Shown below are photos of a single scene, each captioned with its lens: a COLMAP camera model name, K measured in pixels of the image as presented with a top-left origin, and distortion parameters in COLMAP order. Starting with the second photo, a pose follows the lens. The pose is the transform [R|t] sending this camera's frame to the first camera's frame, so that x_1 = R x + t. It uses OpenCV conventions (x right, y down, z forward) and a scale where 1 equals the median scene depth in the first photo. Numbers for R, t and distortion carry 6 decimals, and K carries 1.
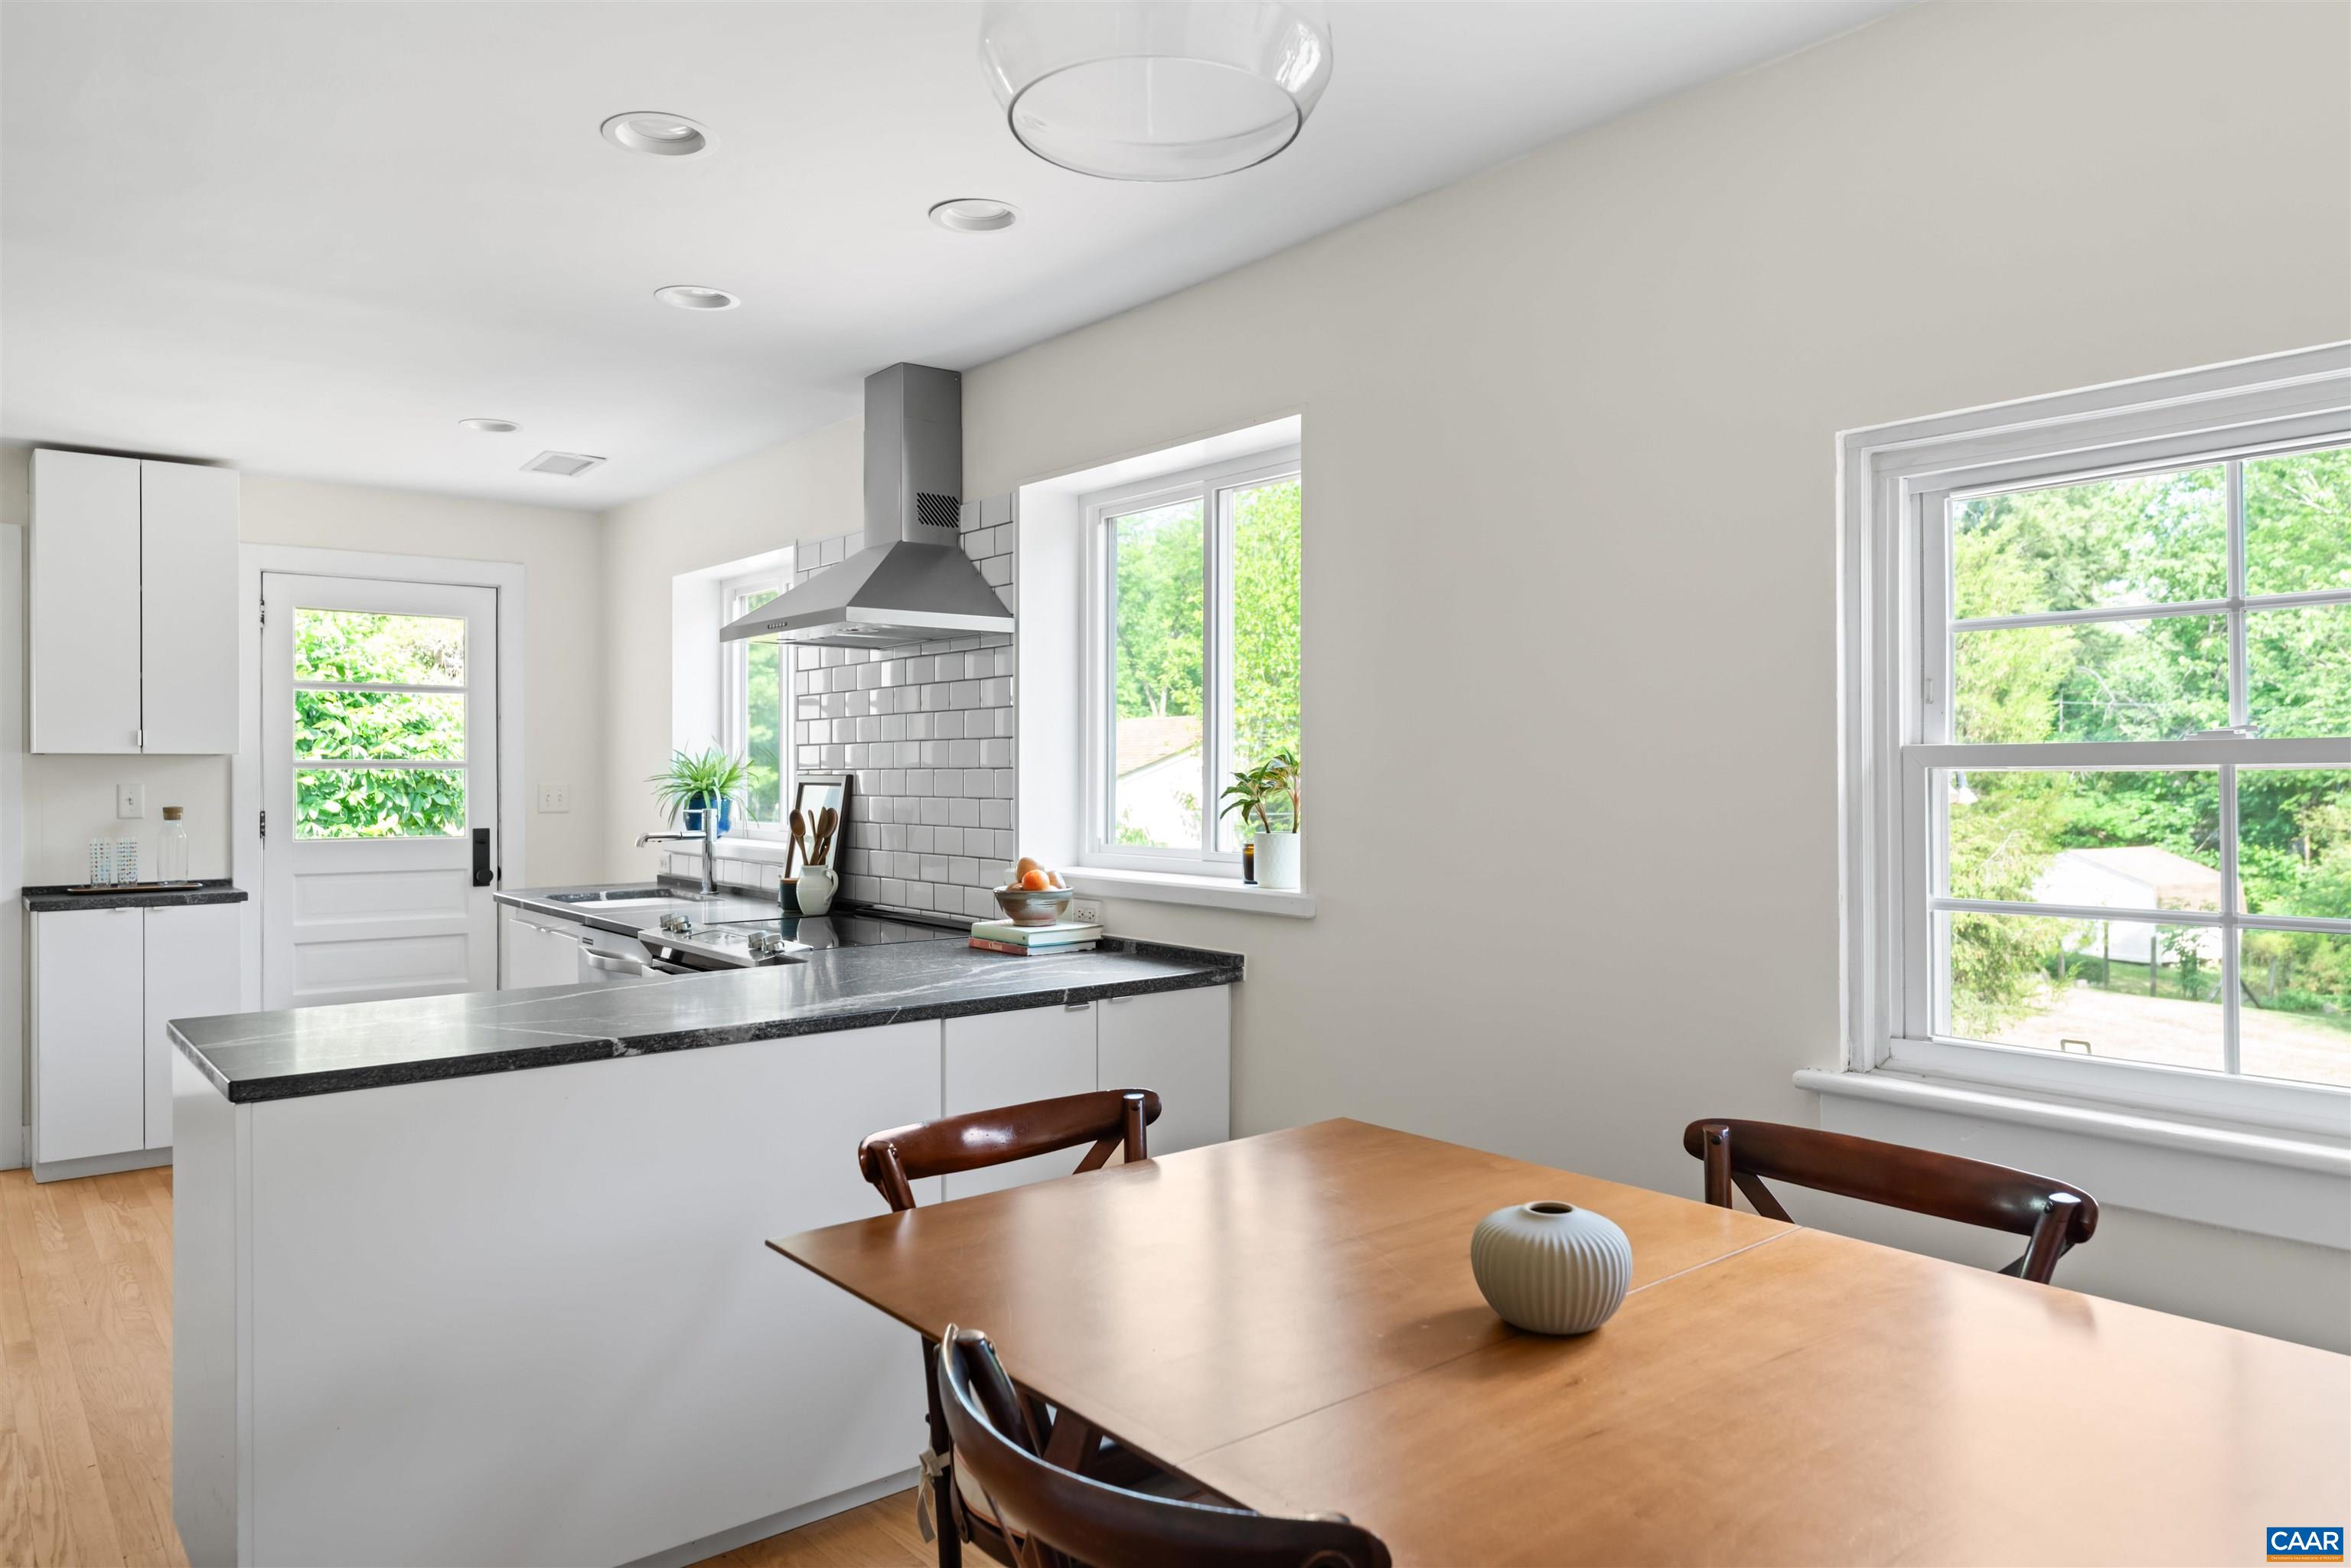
lens RADIAL K [[1532.0, 0, 1178.2], [0, 1532.0, 771.8], [0, 0, 1]] dist [-0.002838, 0.001514]
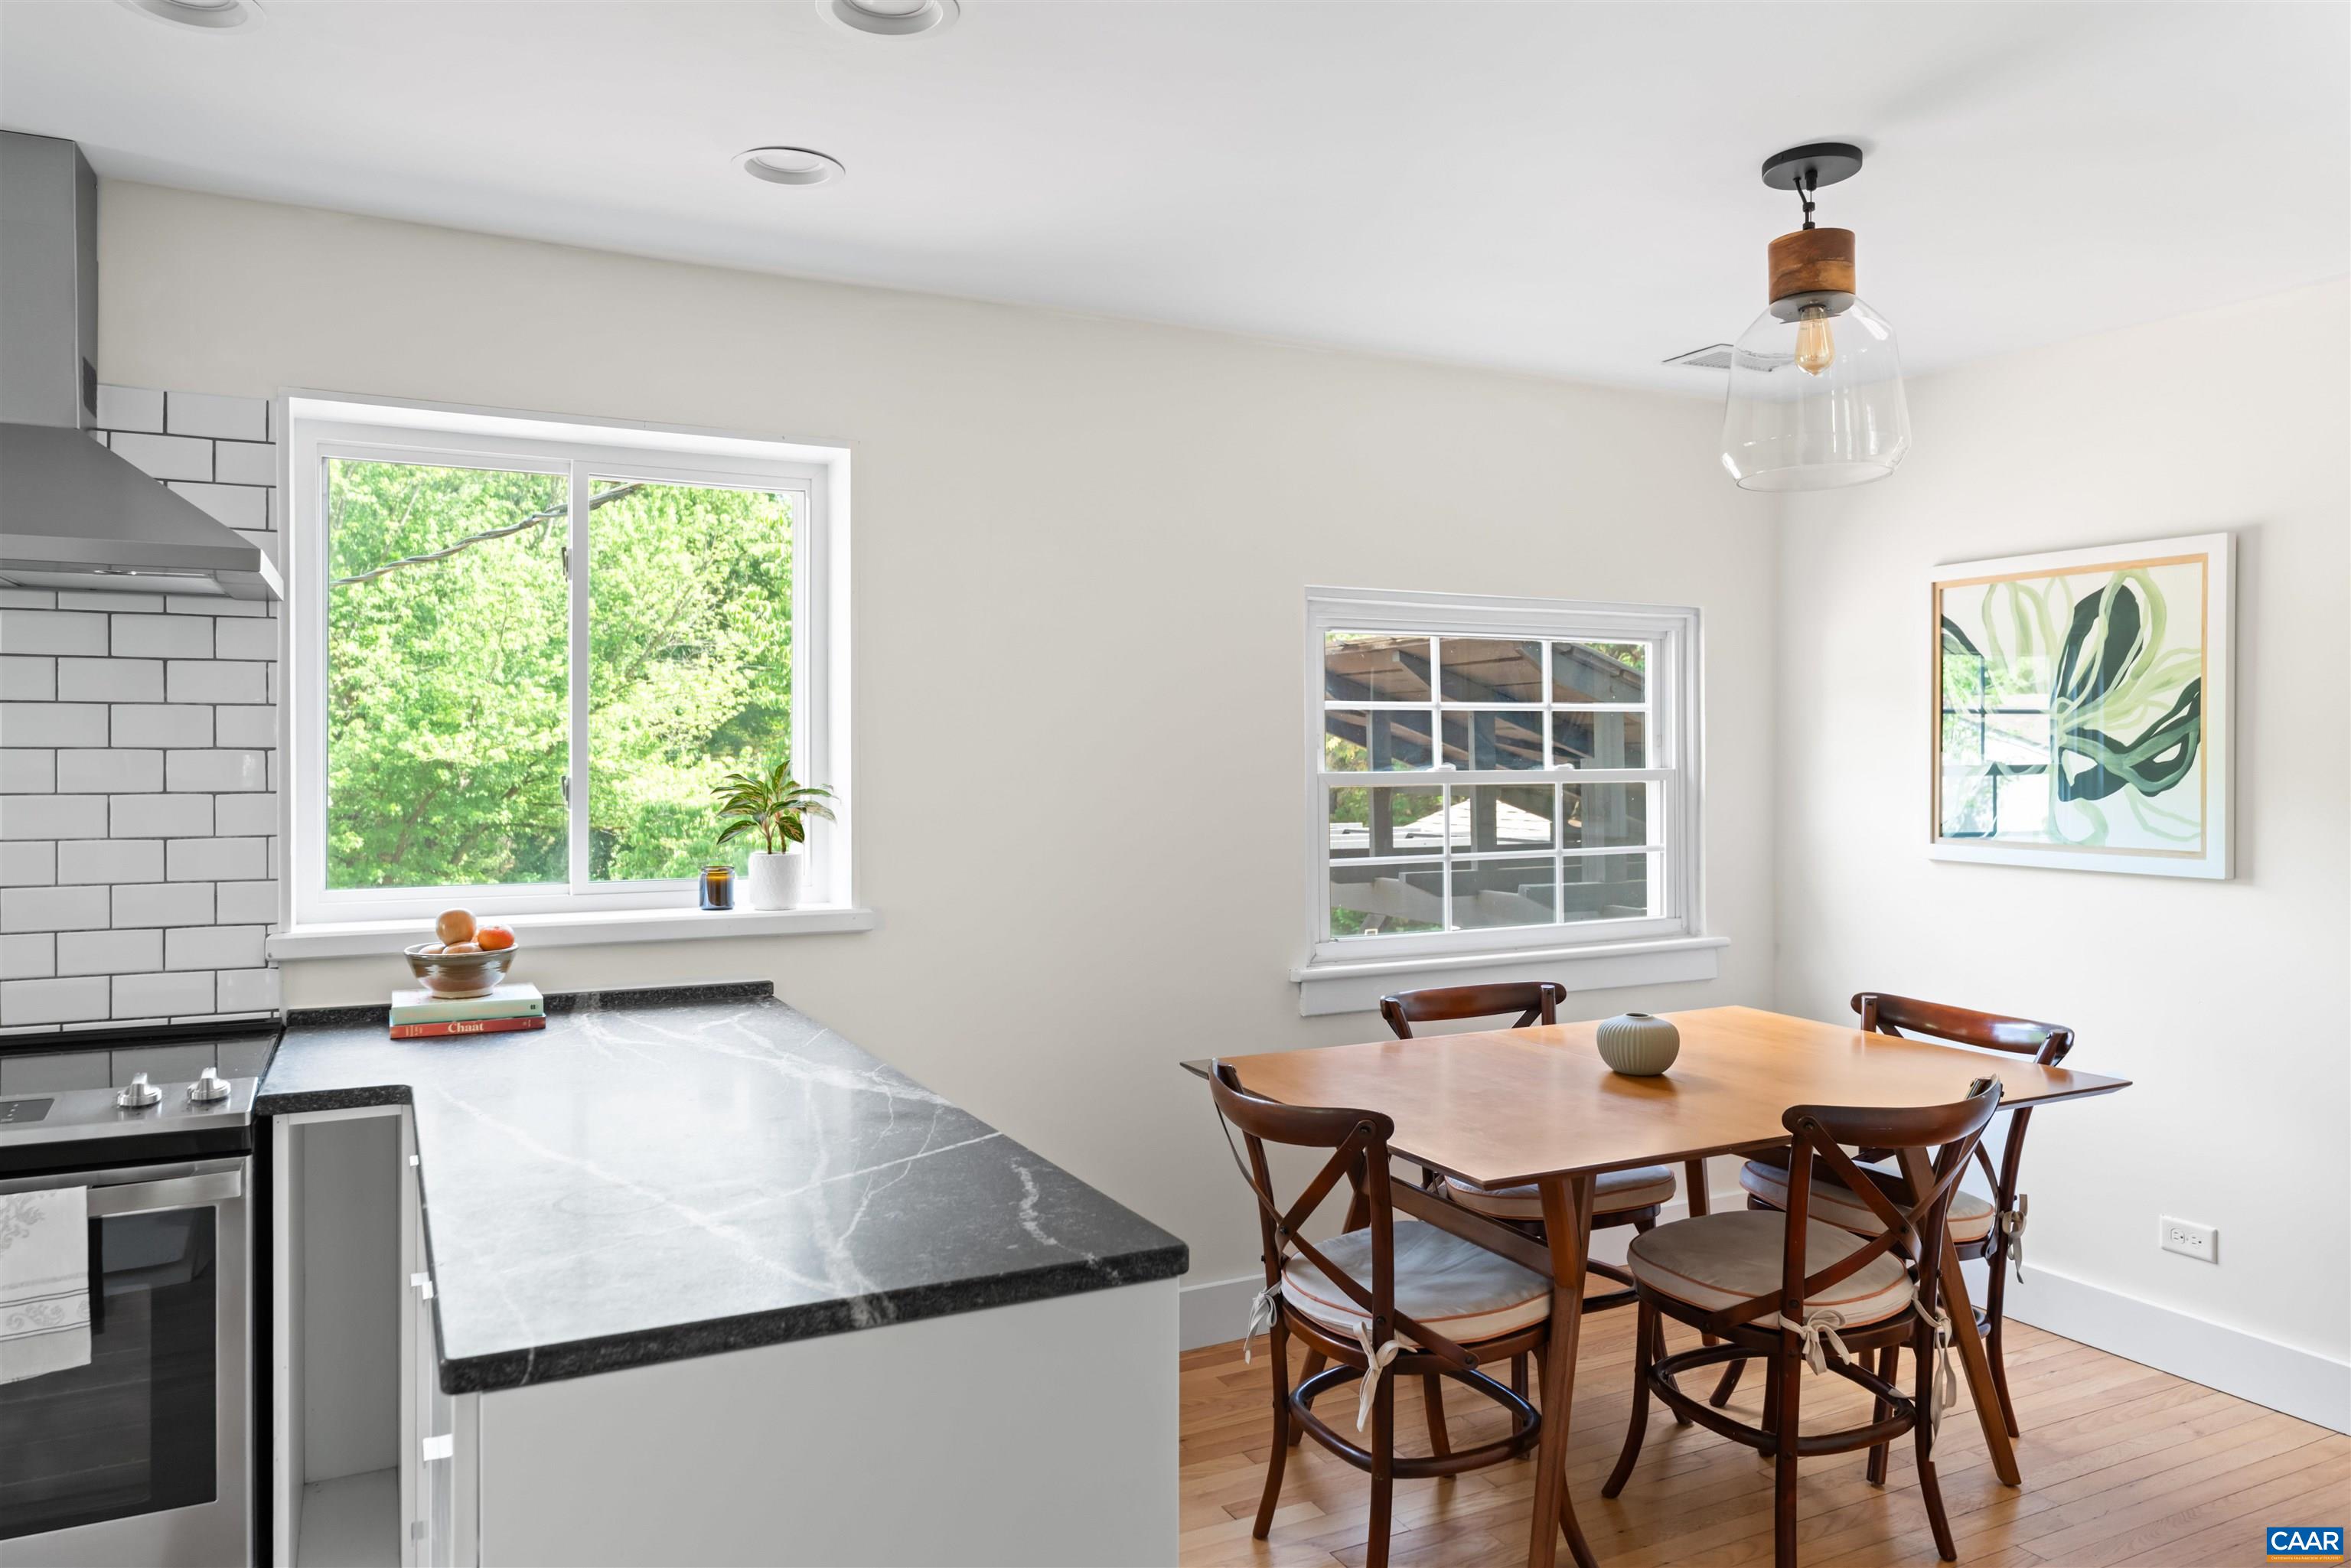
lens RADIAL K [[1548.8, 0, 1157.3], [0, 1548.8, 772.8], [0, 0, 1]] dist [0.000631, 0.000374]
pose [[0.221389, -0.005247, 0.975171, -0.504040], [-0.000119, 0.999985, 0.005408, -0.011074], [-0.975186, -0.001313, 0.221385, 0.314576]]
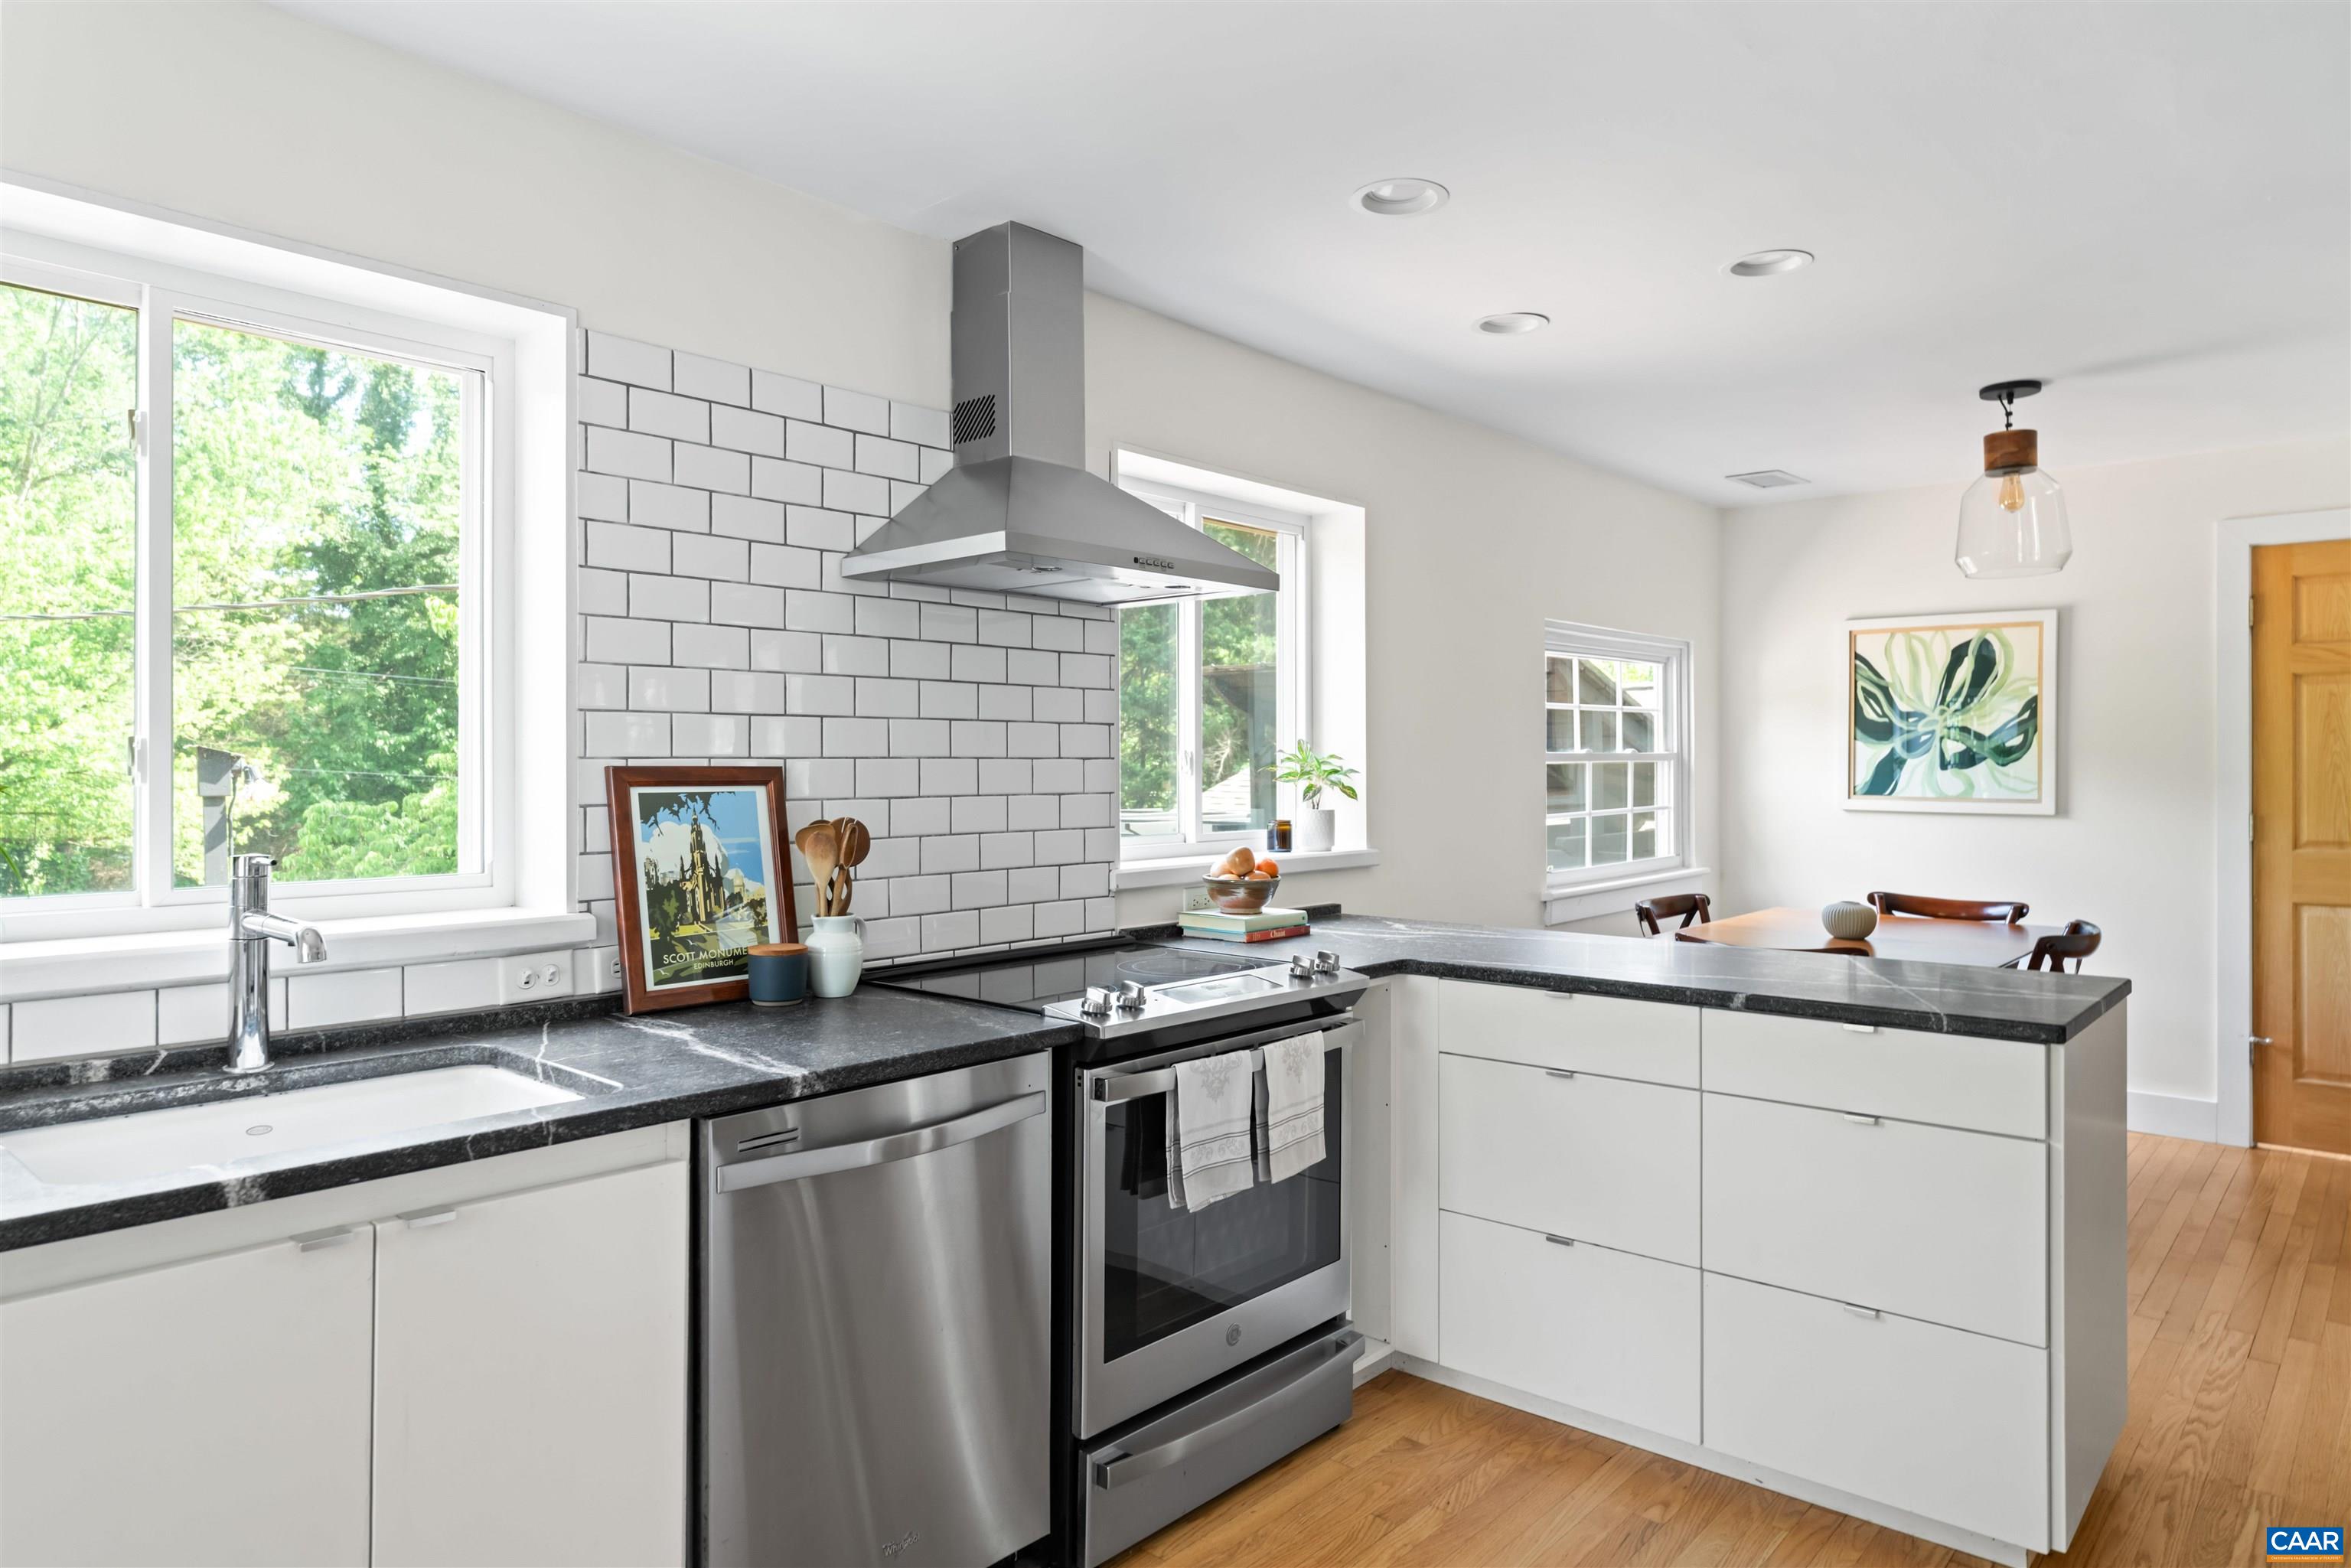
lens RADIAL K [[1439.9, 0, 1159.9], [0, 1439.9, 765.1], [0, 0, 1]] dist [-0.003797, 0.000733]
pose [[-0.154982, 0.002347, 0.987915, -0.669161], [0.001985, 0.999996, -0.002064, 0.002131], [-0.987915, 0.001641, -0.154986, 0.780262]]
